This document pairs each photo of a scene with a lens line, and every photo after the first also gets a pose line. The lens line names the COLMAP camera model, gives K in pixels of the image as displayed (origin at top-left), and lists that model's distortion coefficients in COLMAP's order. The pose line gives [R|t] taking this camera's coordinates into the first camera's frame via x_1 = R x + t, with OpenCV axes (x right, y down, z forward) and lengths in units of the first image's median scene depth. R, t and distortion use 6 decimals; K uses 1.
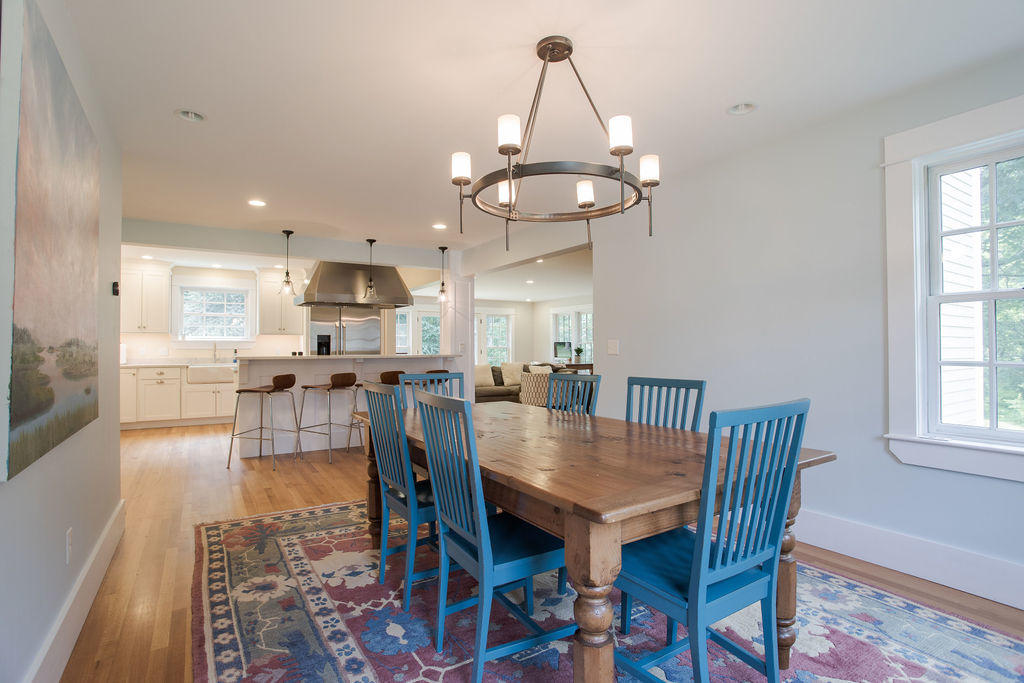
lens RADIAL K [[498.6, 0, 503.0], [0, 498.6, 339.9], [0, 0, 1]] dist [-0.063086, 0.022669]
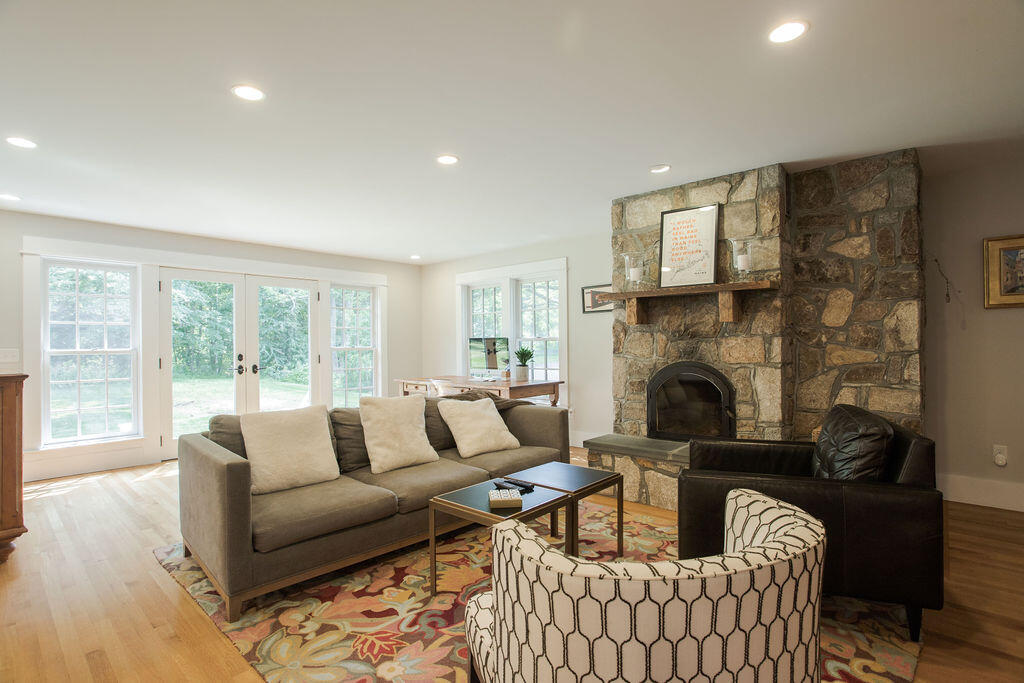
lens RADIAL K [[498.6, 0, 511.4], [0, 498.6, 343.1], [0, 0, 1]] dist [-0.063086, 0.022669]
pose [[0.957345, -0.006388, 0.288875, -0.002733], [0.004313, 0.999960, 0.007820, 0.007656], [-0.288914, -0.006241, 0.957335, 0.893726]]
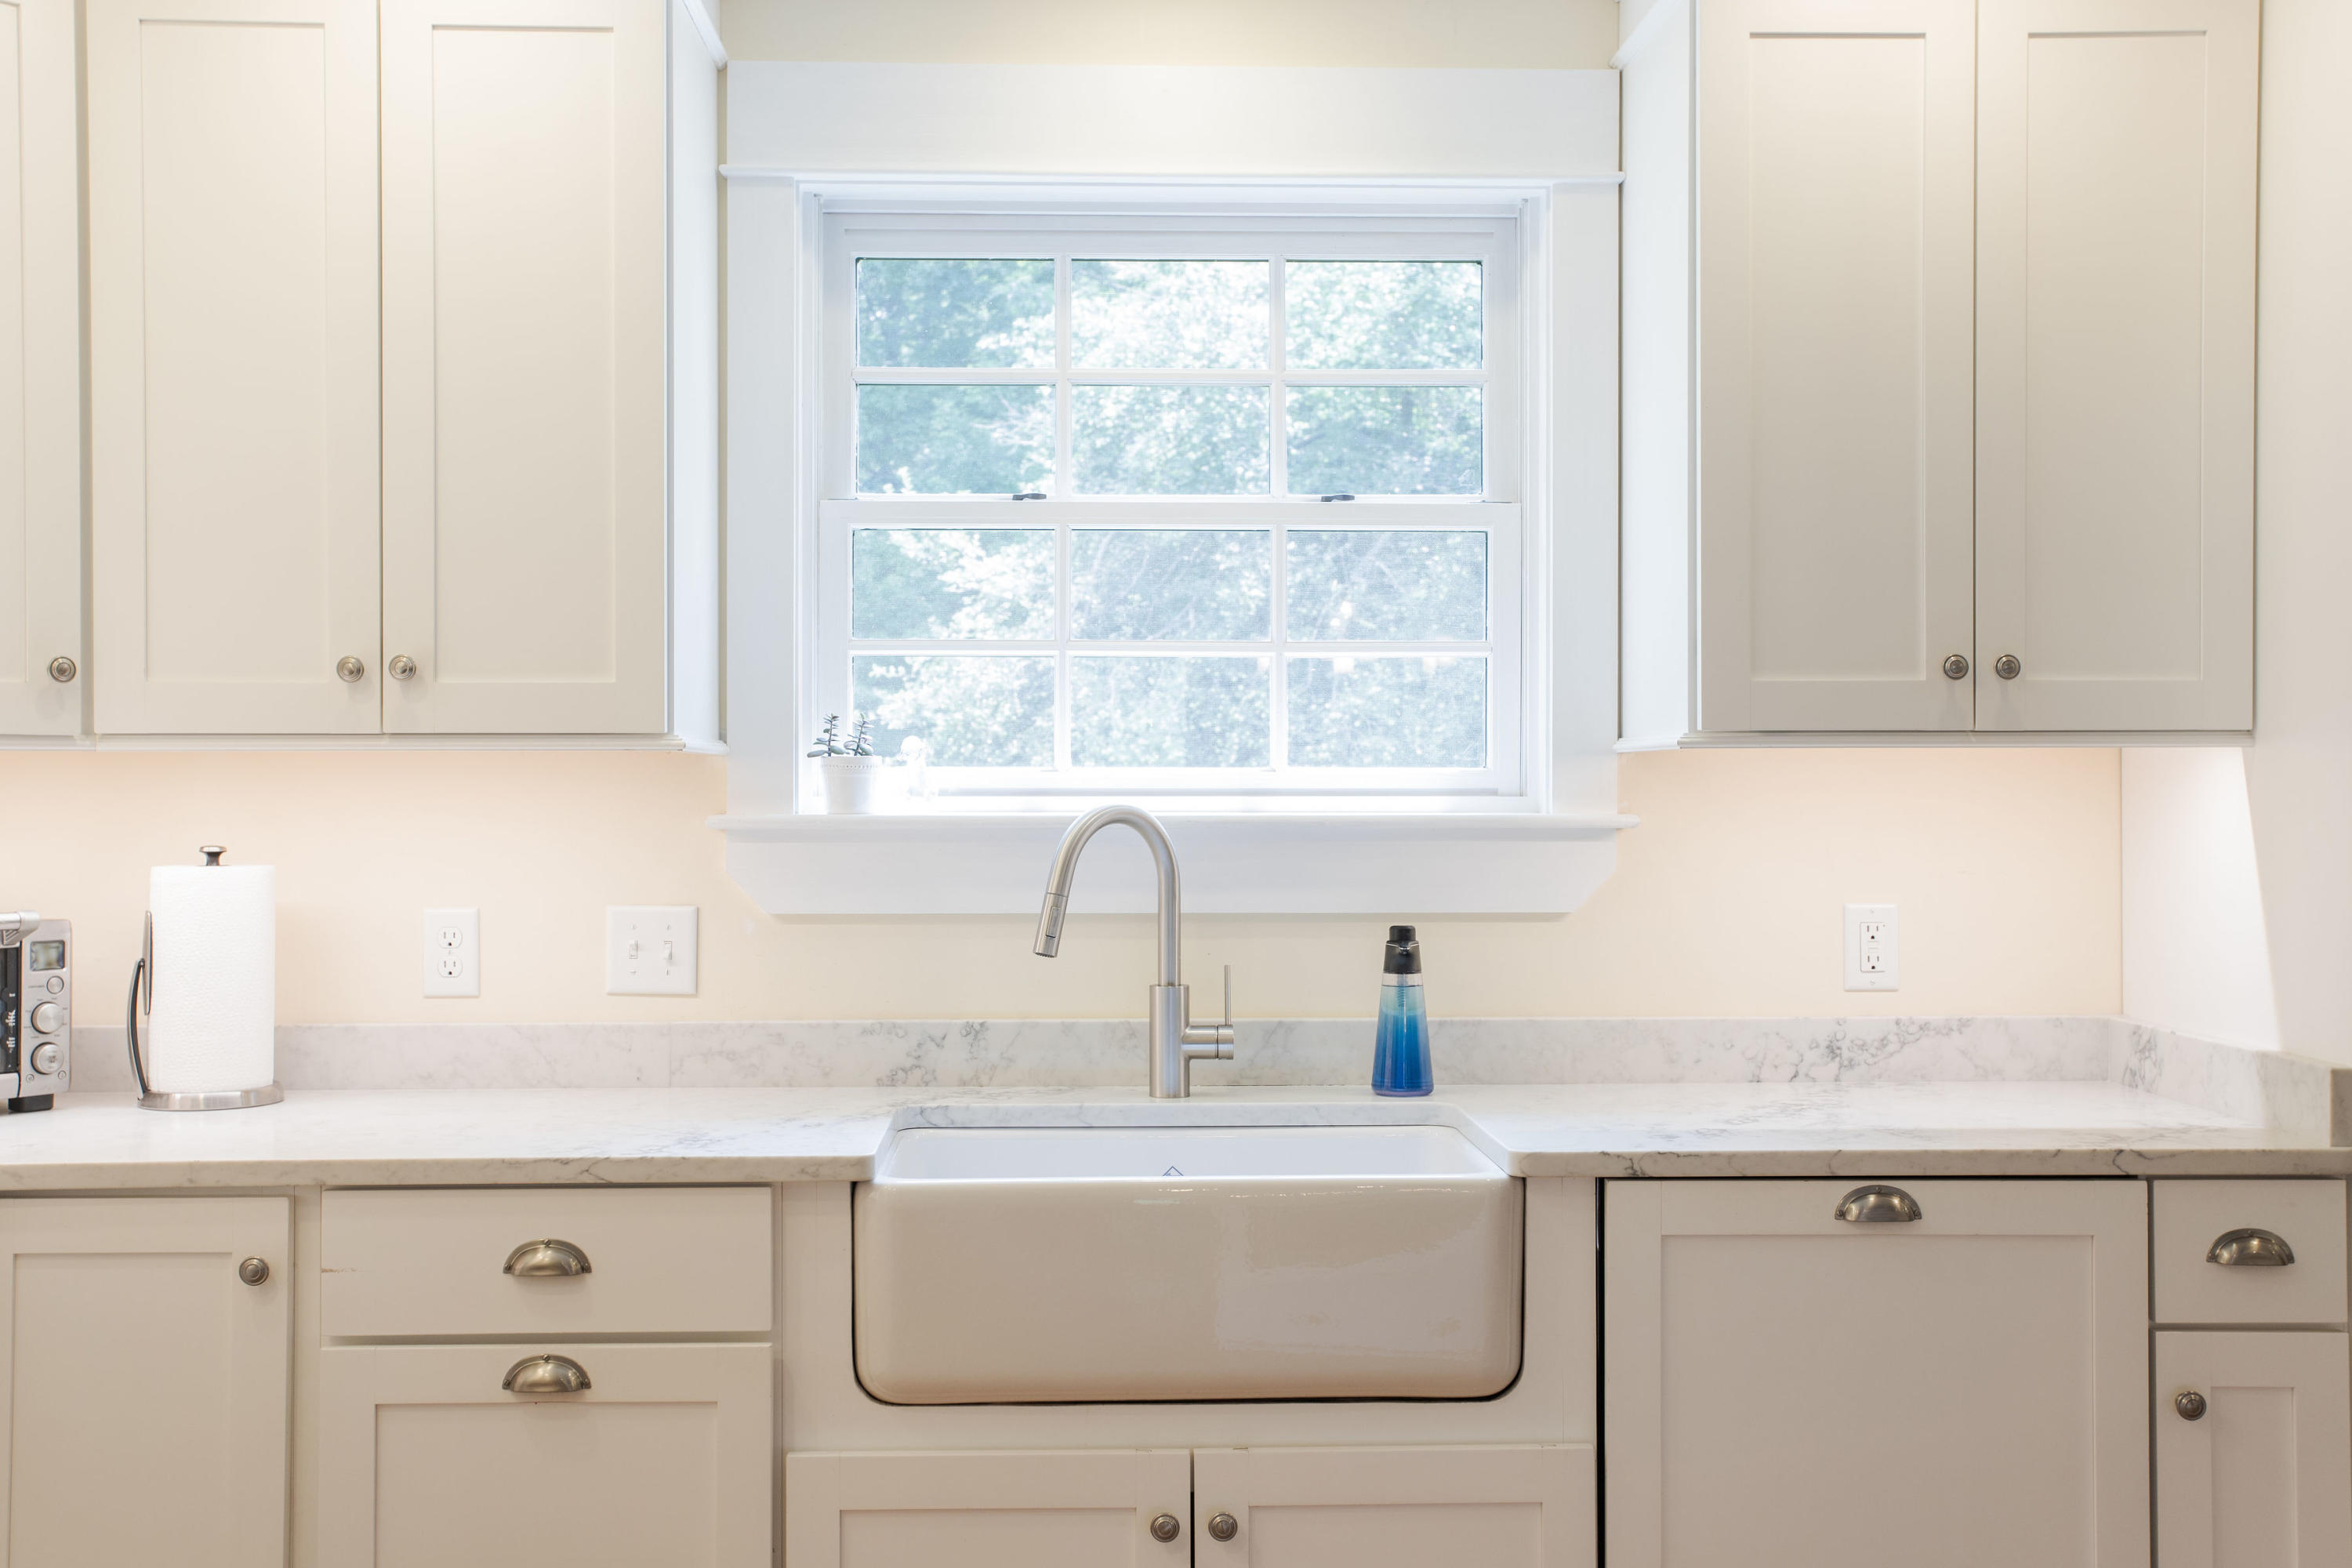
lens RADIAL K [[2593.9, 0, 1156.4], [0, 2593.9, 780.7], [0, 0, 1]] dist [0.044140, 0.000000]
pose [[0.864653, 0.000585, -0.502370, -0.405076], [0.006482, 0.999903, 0.012320, -0.011441], [0.502328, -0.013909, 0.864565, 0.676033]]
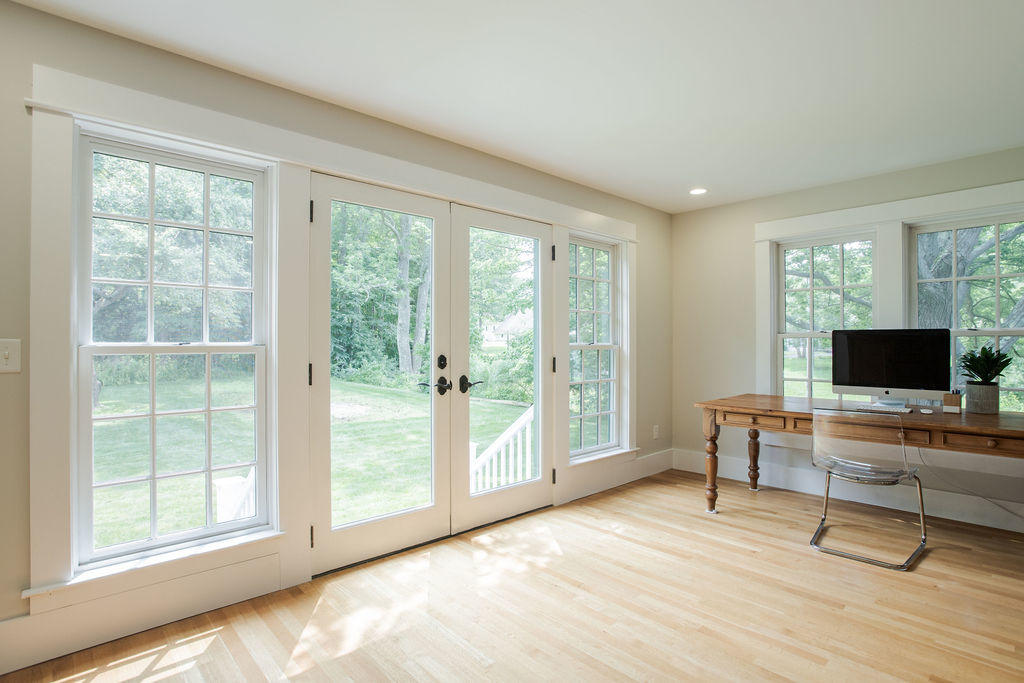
lens RADIAL K [[498.6, 0, 492.8], [0, 498.6, 342.8], [0, 0, 1]] dist [-0.063086, 0.022669]
pose [[0.980407, 0.003123, 0.196959, -0.236267], [-0.005530, 0.999917, 0.011675, 0.014354], [-0.196906, -0.012536, 0.980342, 1.366407]]
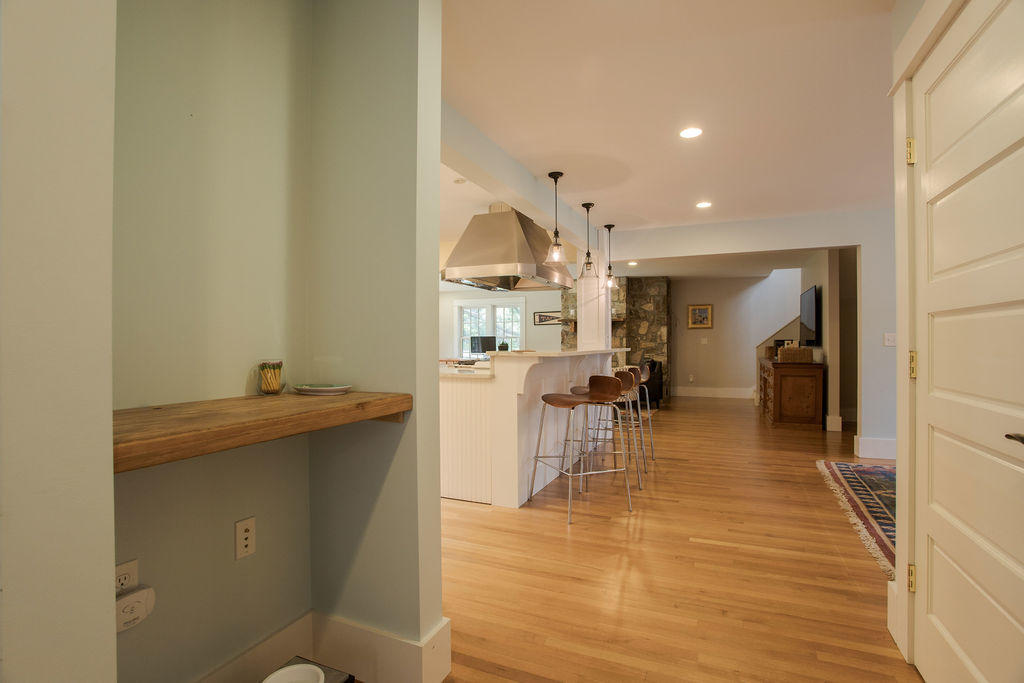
lens RADIAL K [[498.6, 0, 516.6], [0, 498.6, 339.3], [0, 0, 1]] dist [-0.063086, 0.022669]
pose [[0.812038, 0.005377, 0.583580, -0.655270], [-0.007730, 0.999969, 0.001542, 0.011556], [-0.583554, -0.005764, 0.812054, 0.338926]]
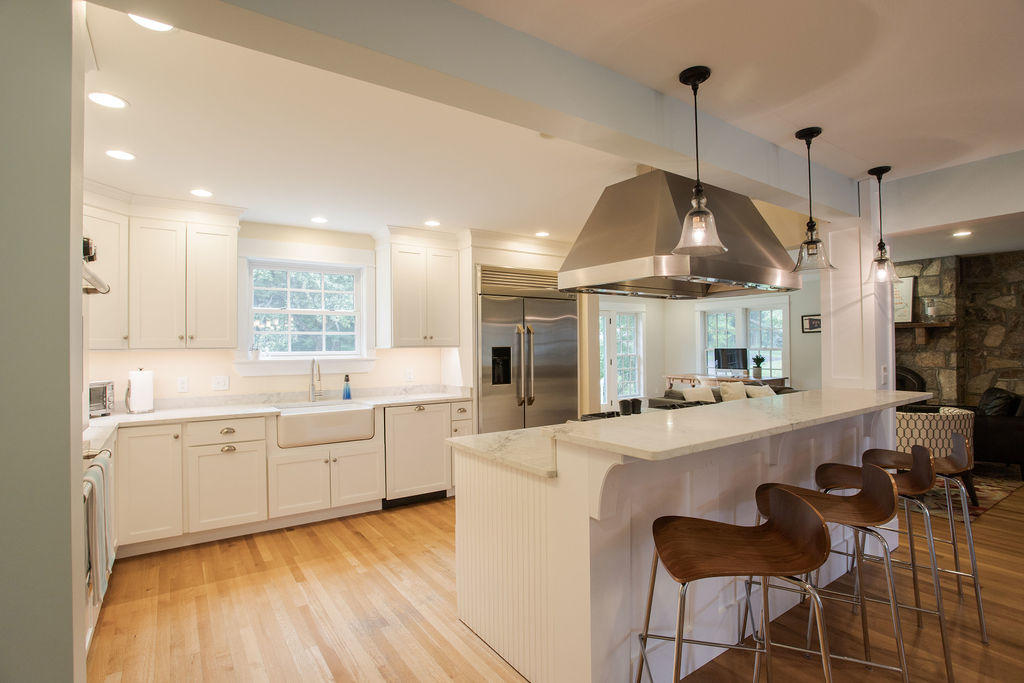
lens RADIAL K [[498.6, 0, 505.4], [0, 498.6, 342.7], [0, 0, 1]] dist [-0.063086, 0.022669]
pose [[0.998685, -0.007667, 0.050697, -0.439255], [0.007460, 0.999963, 0.004269, -0.019927], [-0.050728, -0.003886, 0.998705, 0.481035]]
